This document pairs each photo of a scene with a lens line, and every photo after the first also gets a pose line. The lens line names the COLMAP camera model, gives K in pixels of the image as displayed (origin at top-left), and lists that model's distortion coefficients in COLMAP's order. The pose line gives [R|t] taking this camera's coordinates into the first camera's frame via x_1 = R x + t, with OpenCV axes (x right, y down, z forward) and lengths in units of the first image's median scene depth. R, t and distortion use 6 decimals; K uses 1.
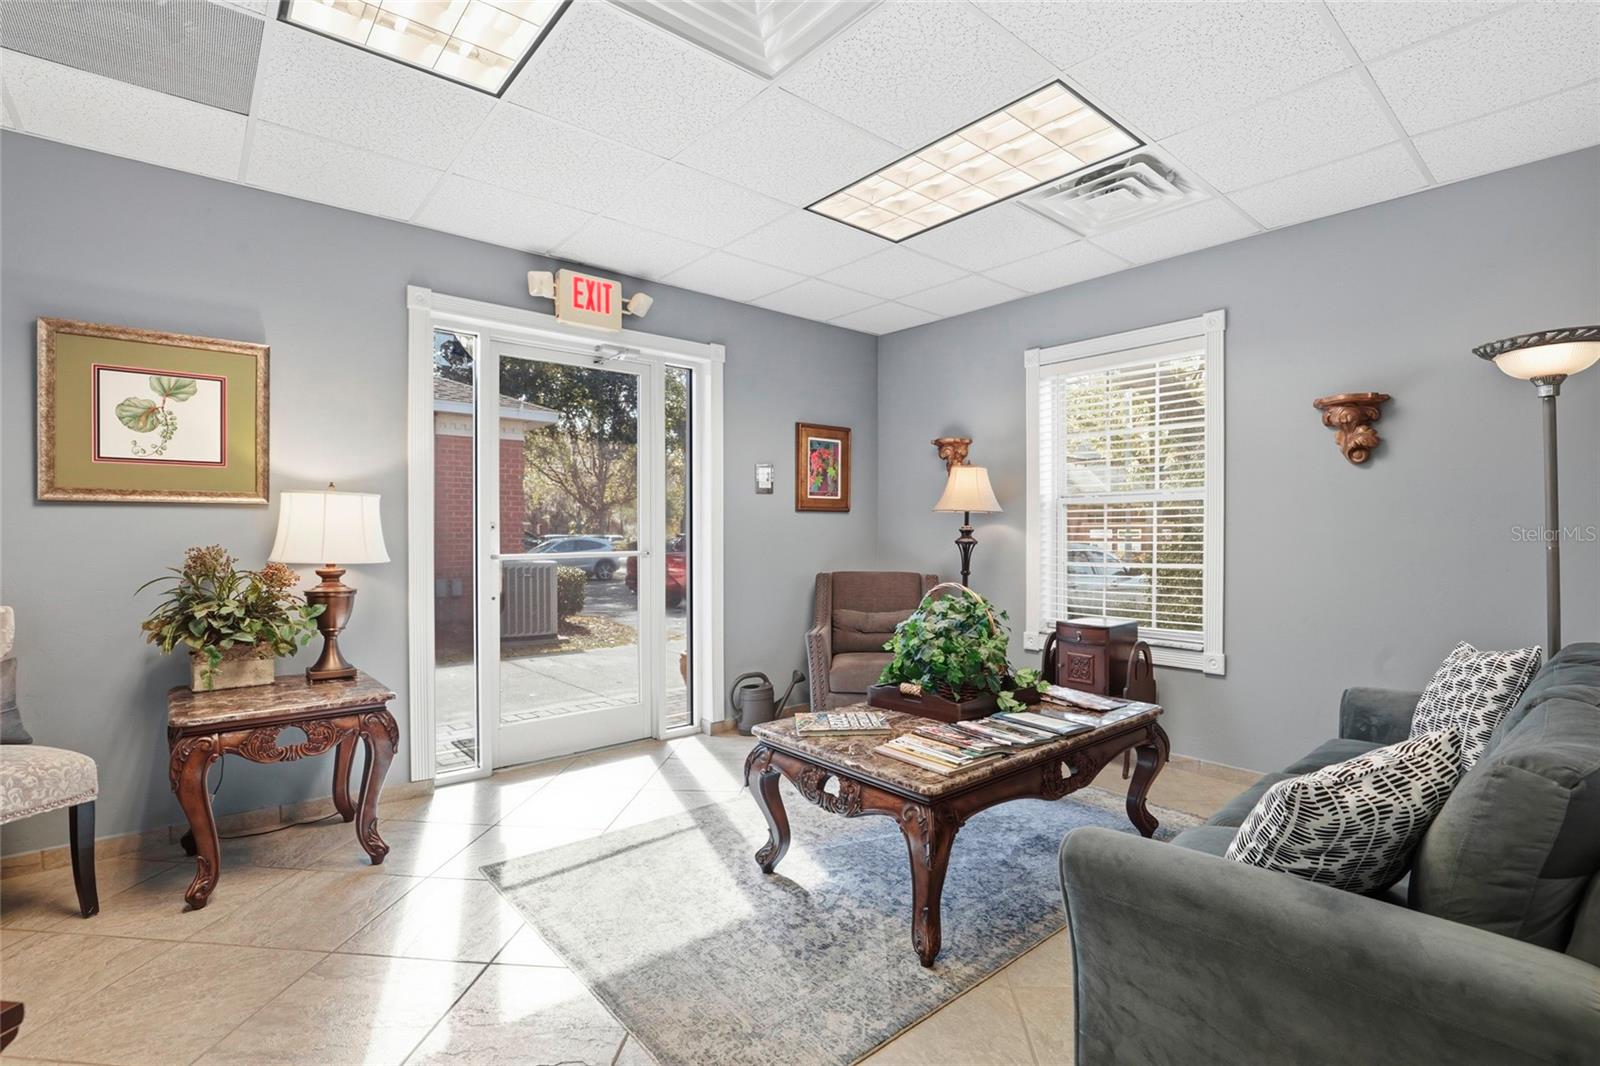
lens RADIAL K [[744.6, 0, 800.3], [0, 744.6, 534.9], [0, 0, 1]] dist [-0.000323, 0.000047]
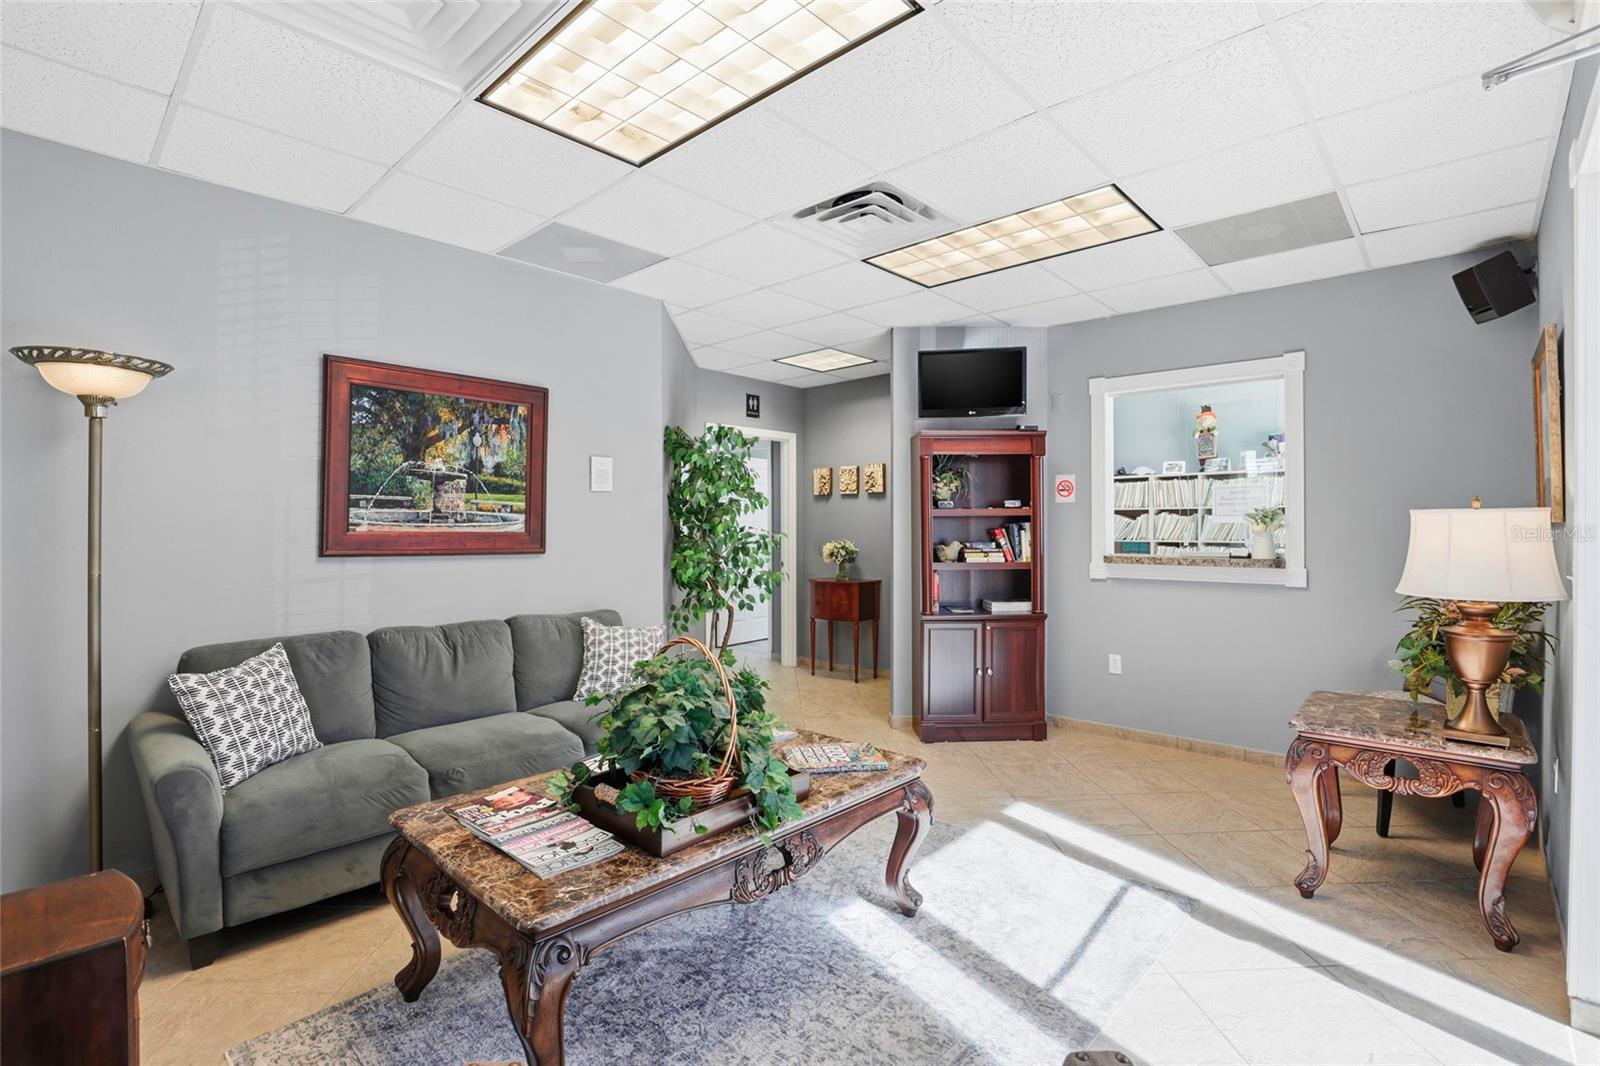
lens RADIAL K [[744.6, 0, 799.3], [0, 744.6, 531.2], [0, 0, 1]] dist [-0.000323, 0.000047]
pose [[-0.992860, -0.003623, -0.119229, 0.231874], [-0.003900, 0.999990, 0.002089, -0.043166], [0.119221, 0.002539, -0.992865, 2.120965]]
